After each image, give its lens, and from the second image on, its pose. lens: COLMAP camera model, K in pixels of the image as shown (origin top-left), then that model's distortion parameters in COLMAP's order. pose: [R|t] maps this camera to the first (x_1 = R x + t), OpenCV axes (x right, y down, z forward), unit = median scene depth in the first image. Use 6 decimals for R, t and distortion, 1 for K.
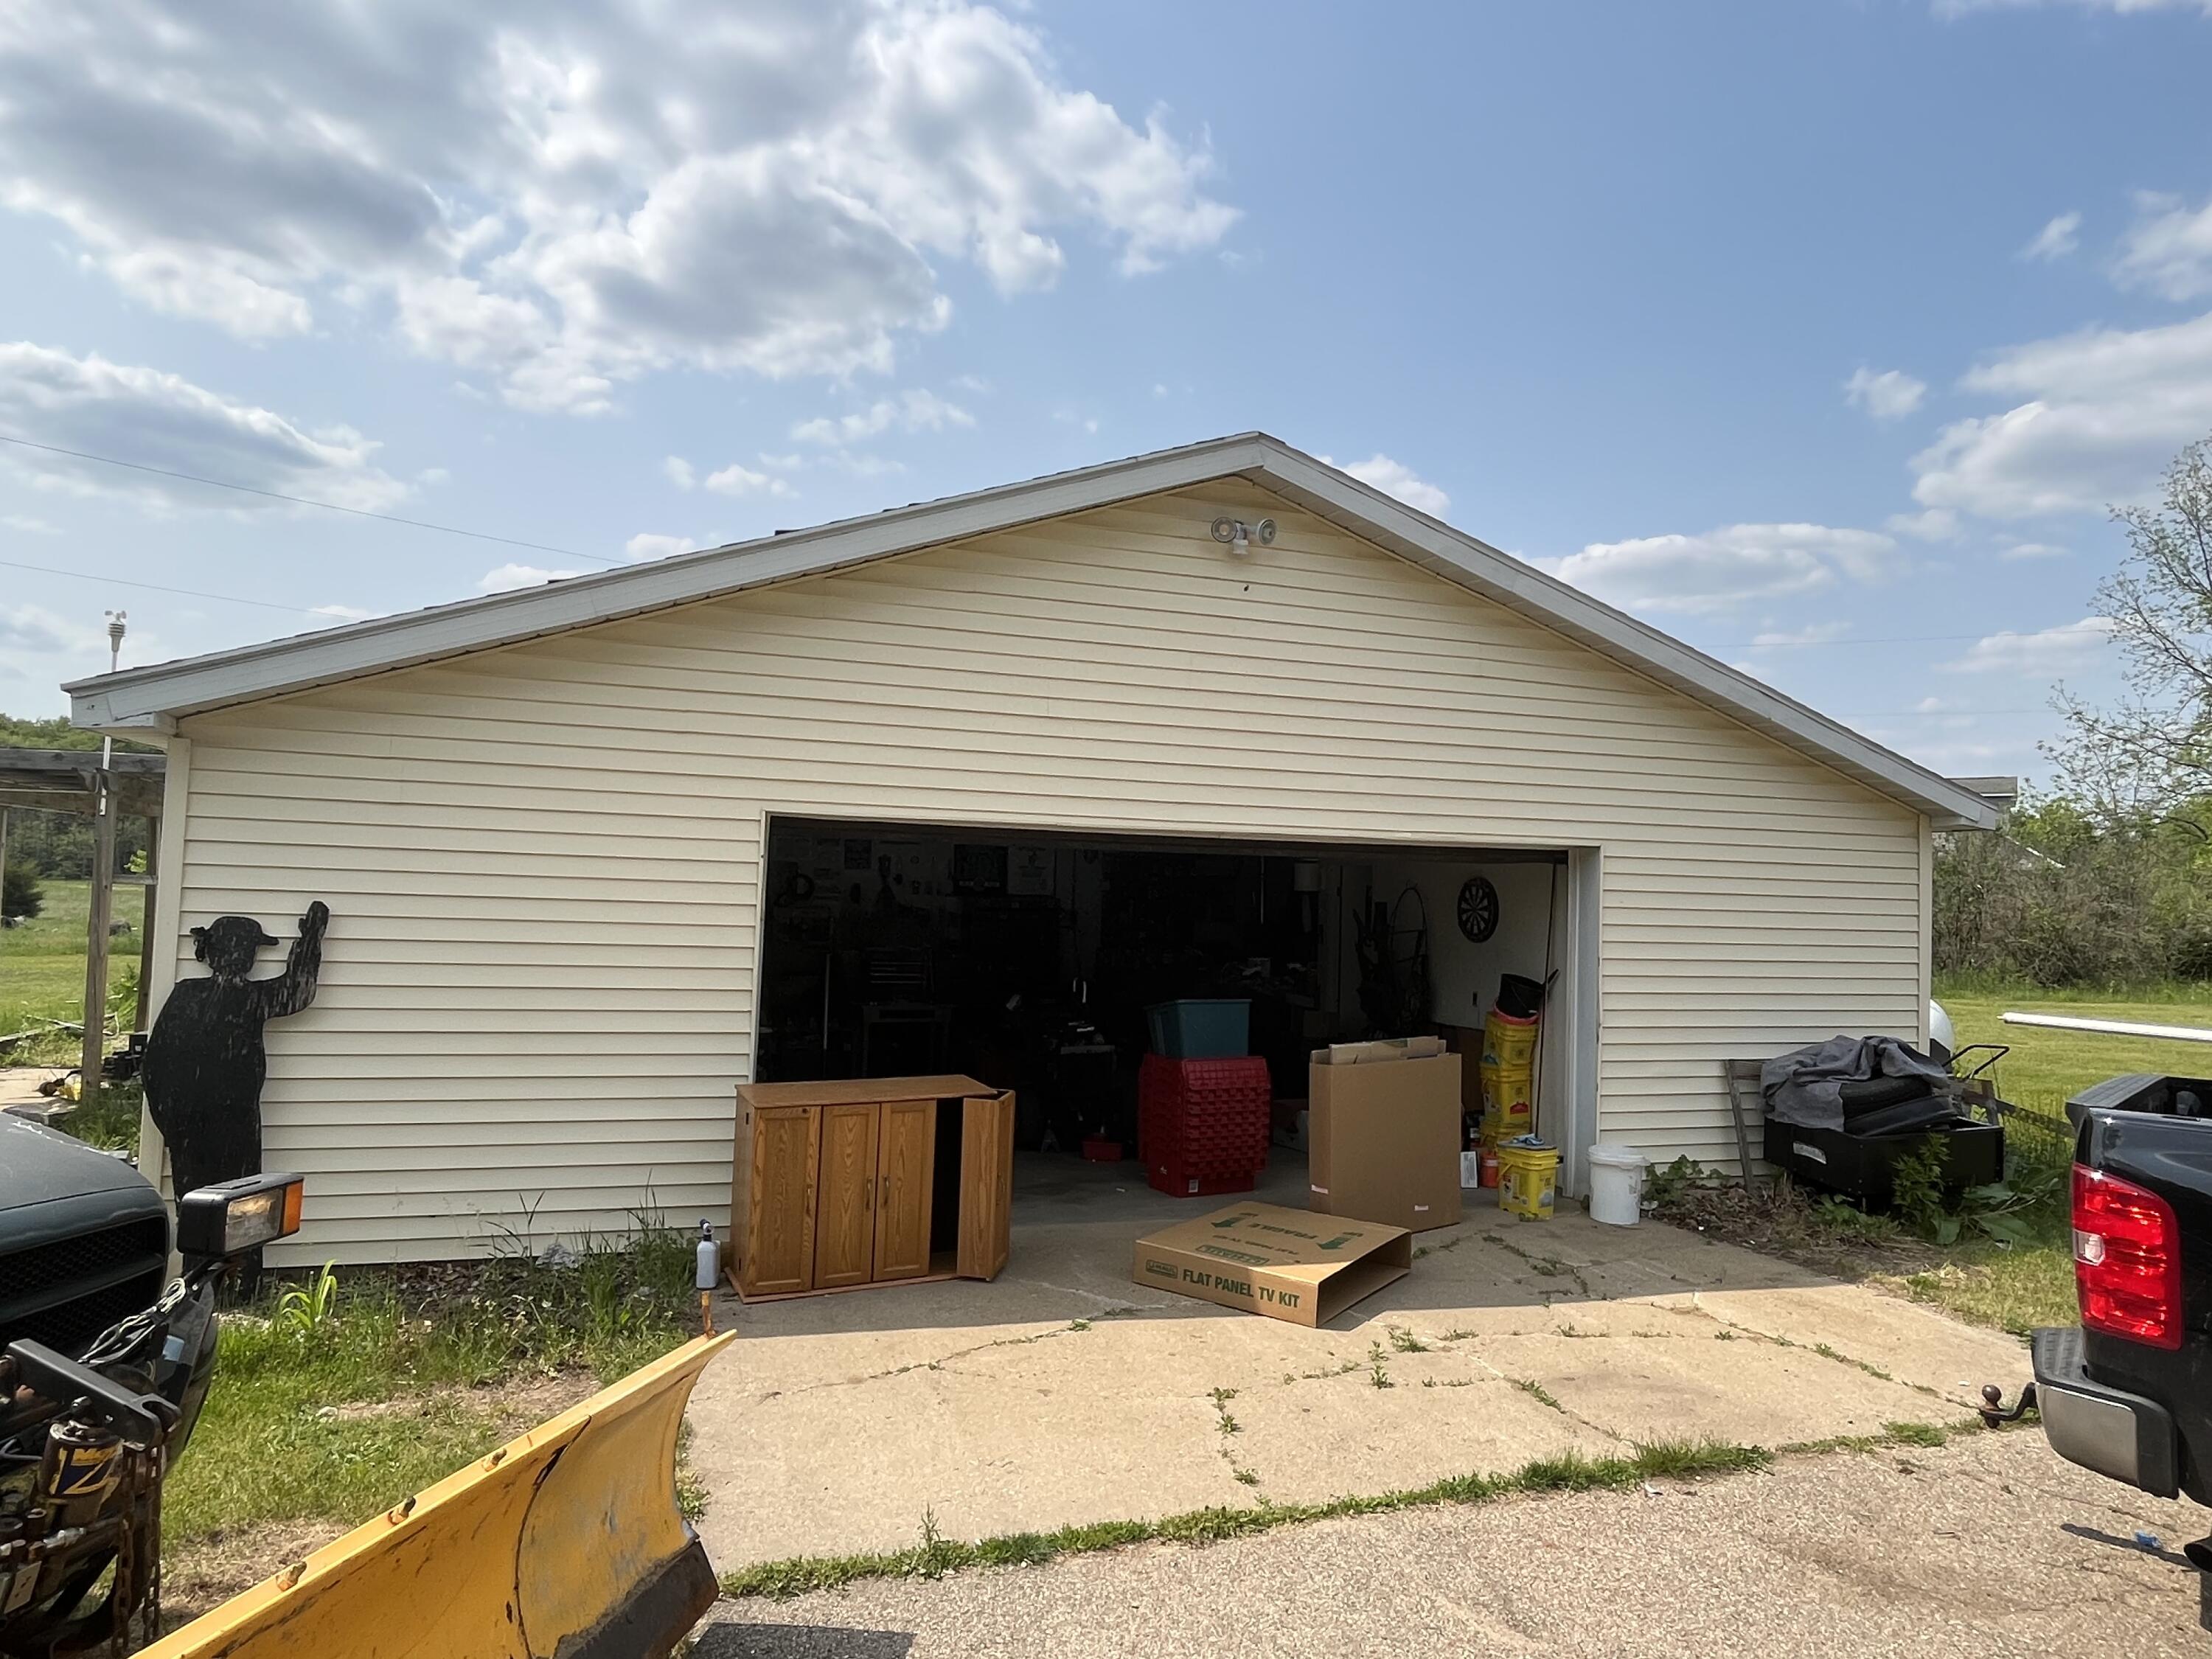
lens RADIAL K [[1318.2, 0, 1098.5], [0, 1318.2, 831.2], [0, 0, 1]] dist [-0.003033, -0.000366]
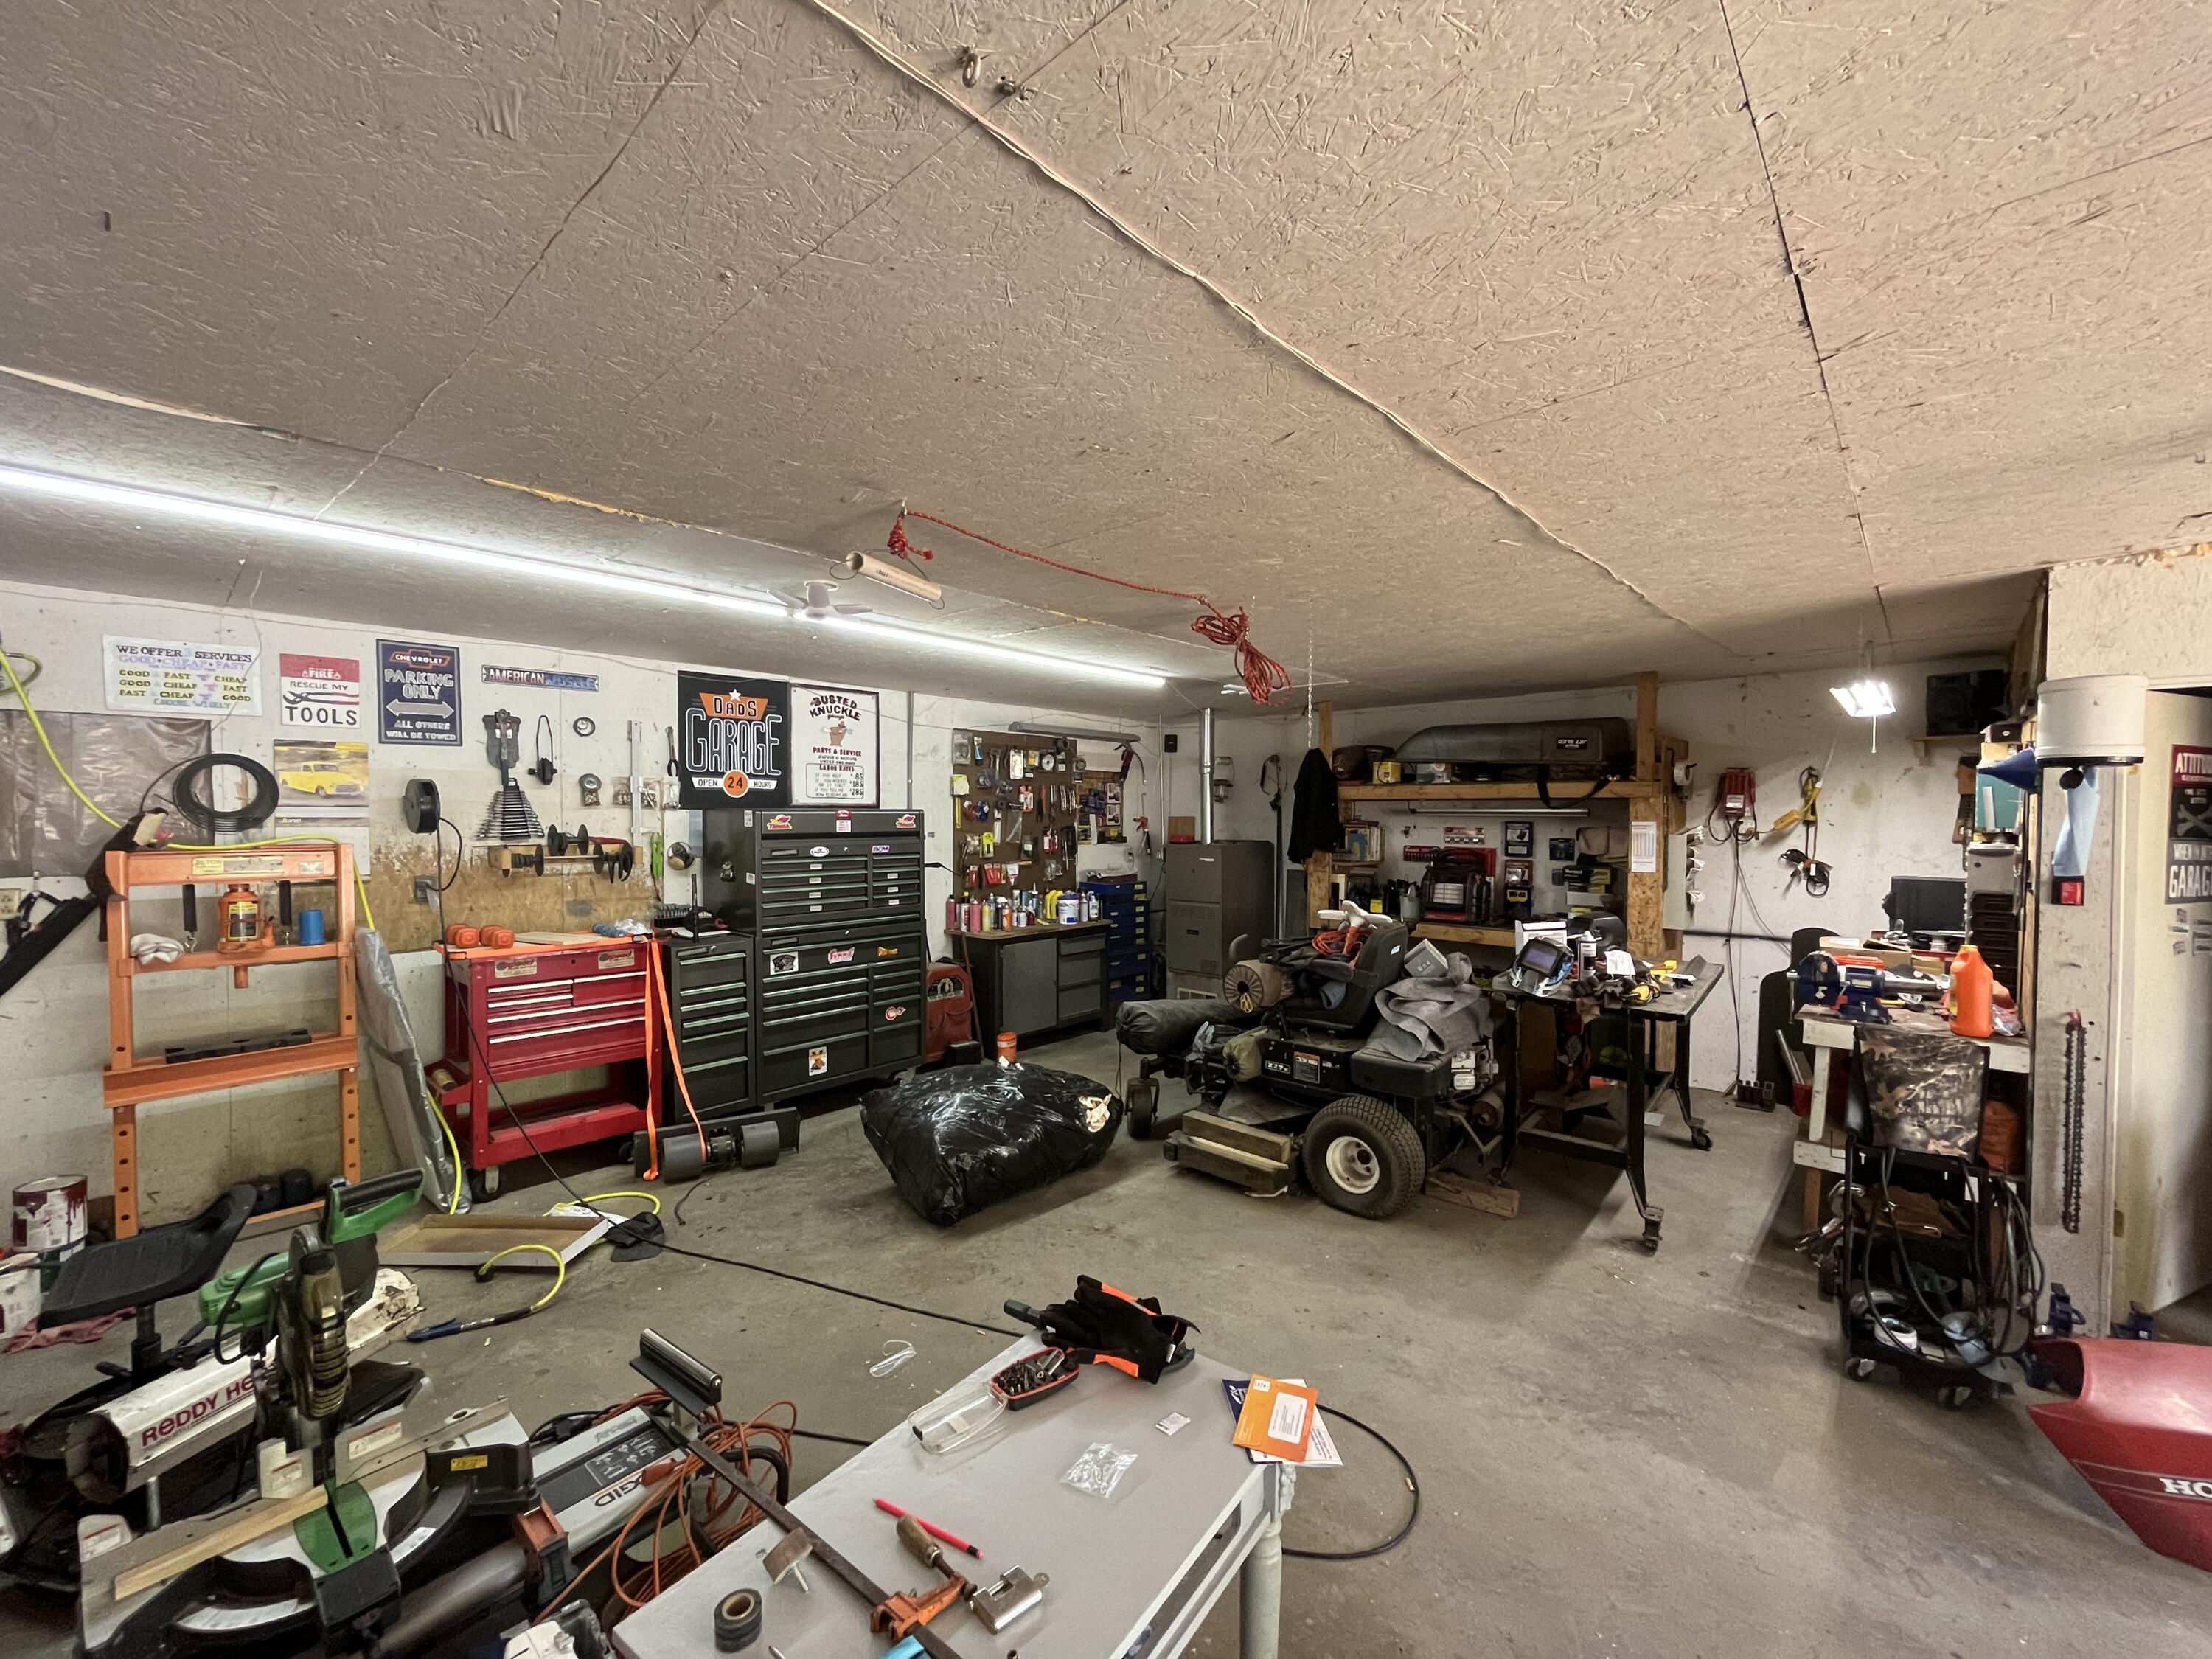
lens RADIAL K [[898.2, 0, 1099.1], [0, 898.2, 839.0], [0, 0, 1]] dist [-0.003980, -0.000698]
pose [[0.870199, -0.035710, 0.491405, -0.139343], [-0.002900, 0.996982, 0.077585, 0.035464], [-0.492693, -0.068939, 0.867468, 0.668559]]
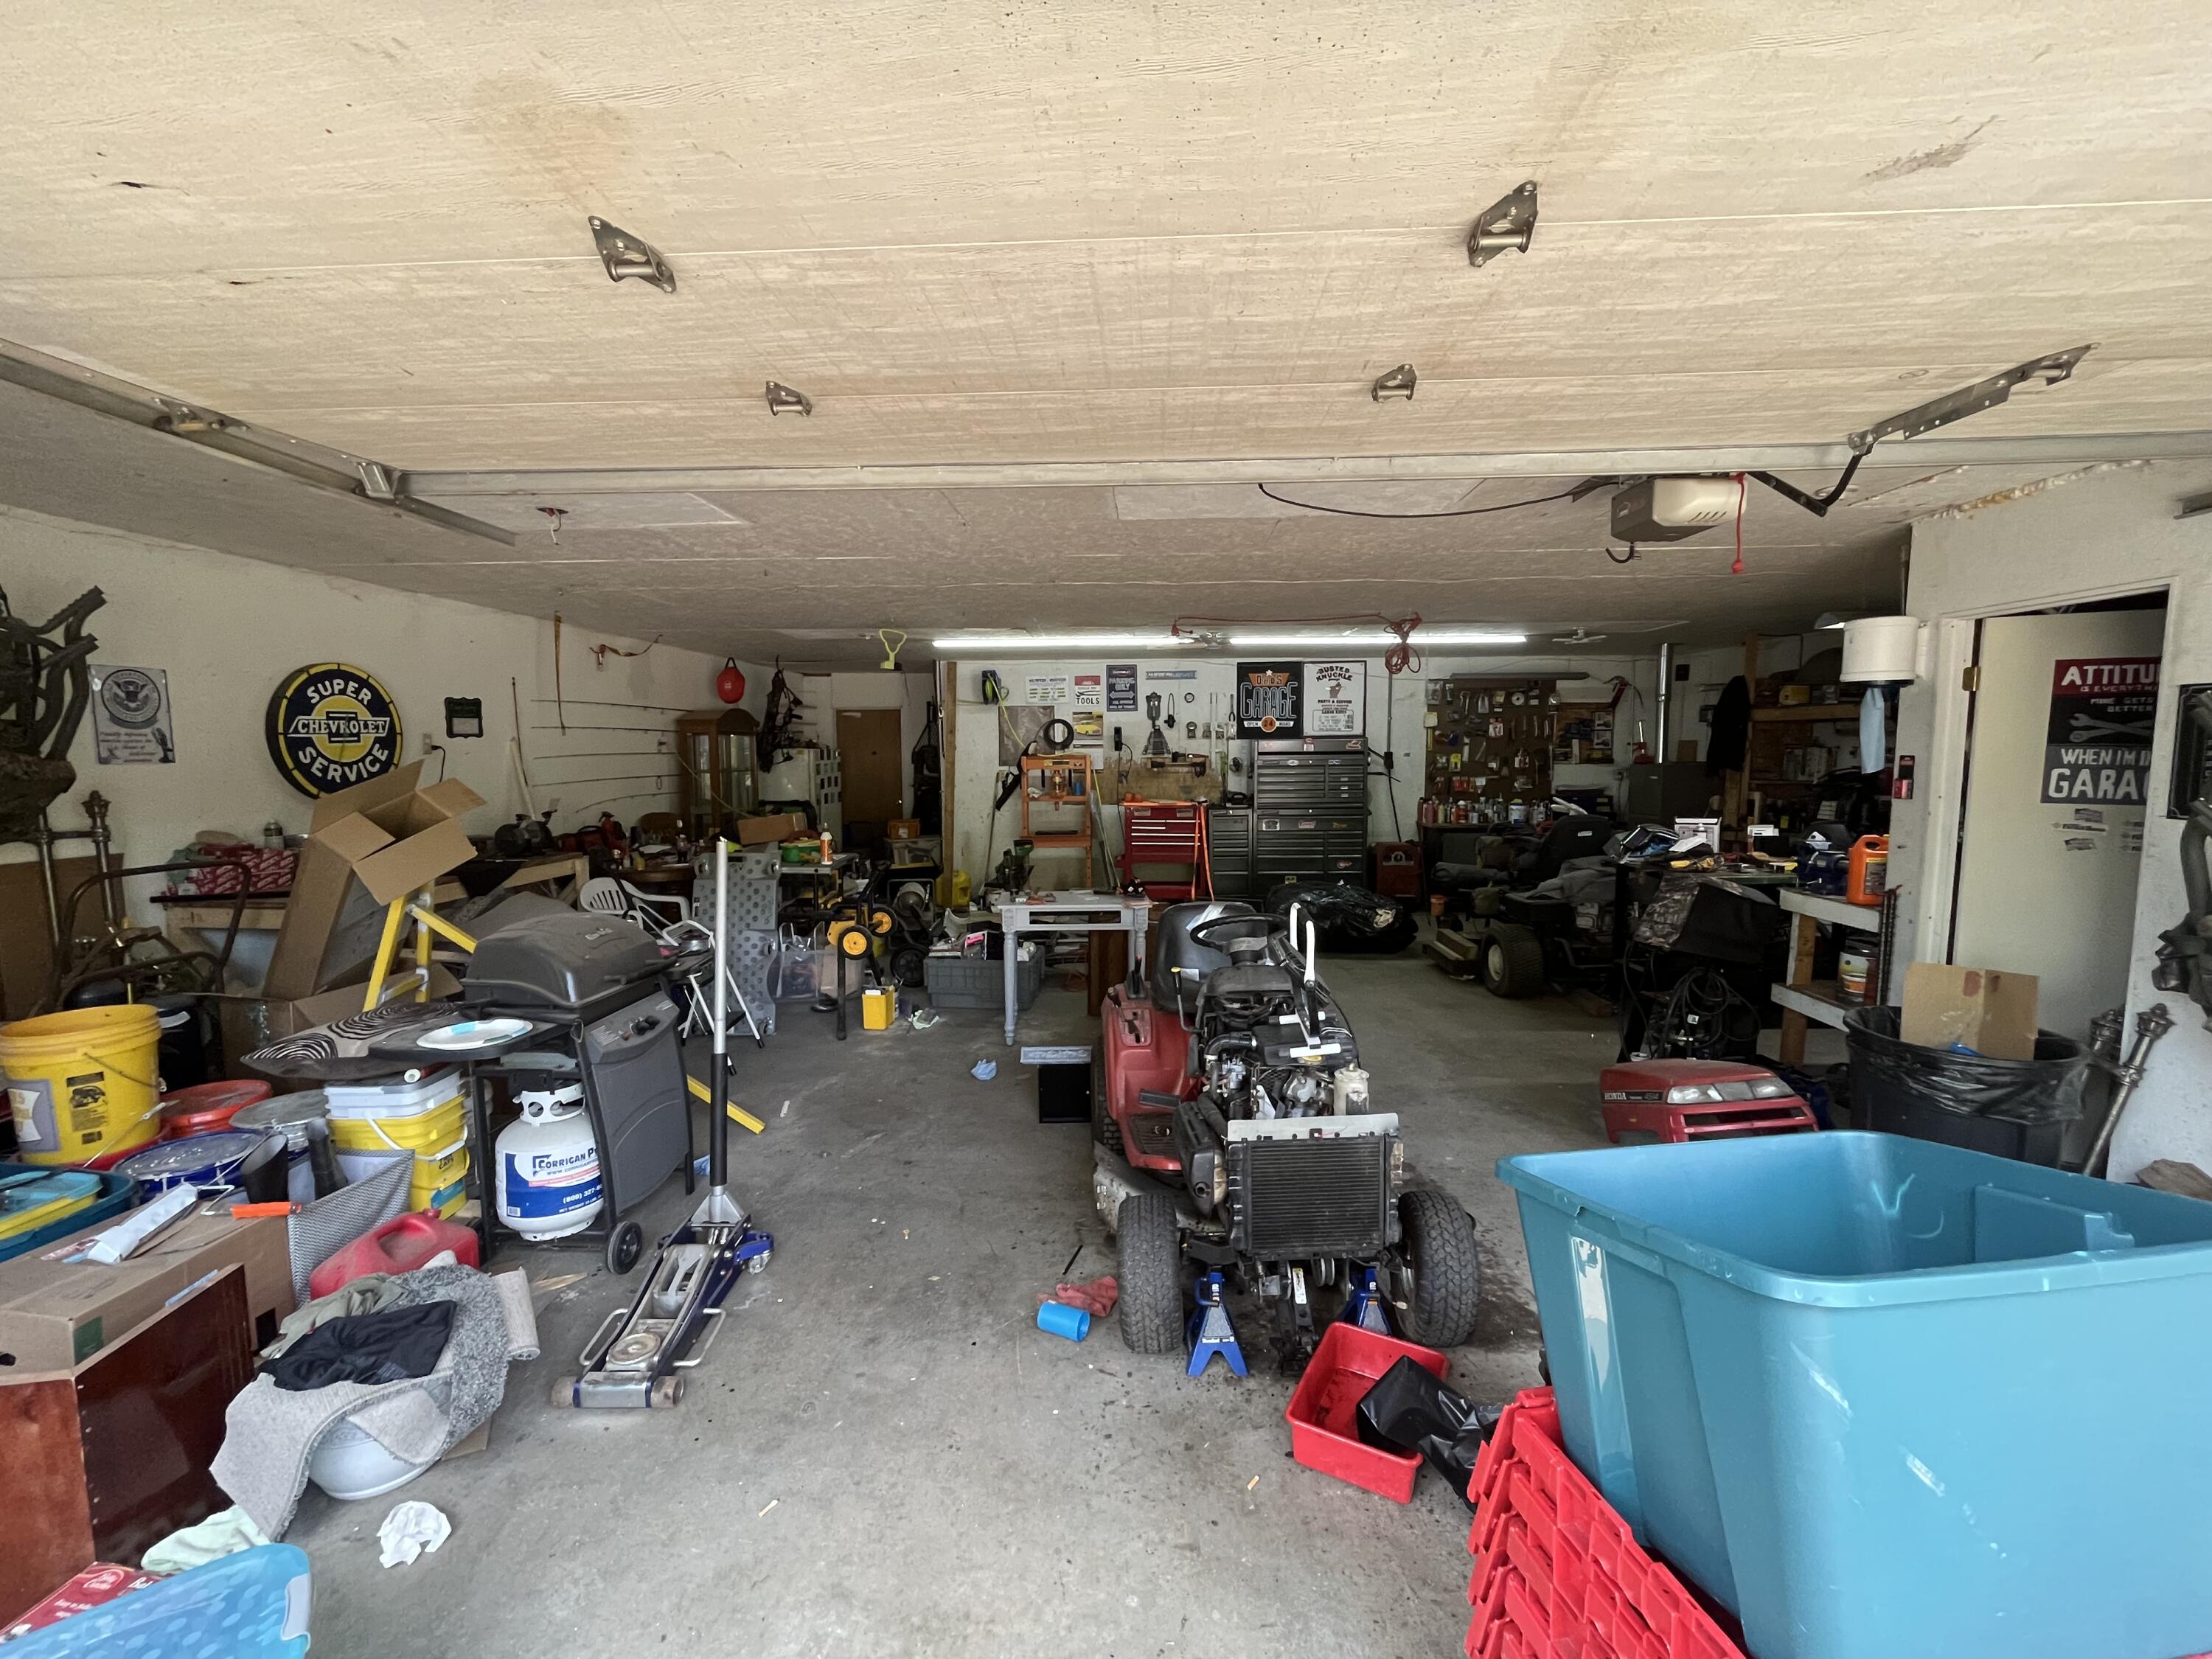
lens RADIAL K [[898.2, 0, 1117.1], [0, 898.2, 837.0], [0, 0, 1]] dist [-0.003980, -0.000698]
pose [[0.939632, 0.003154, -0.342173, 0.013279], [0.044160, 0.990478, 0.130397, 0.033546], [0.339326, -0.137635, 0.930545, 0.444697]]
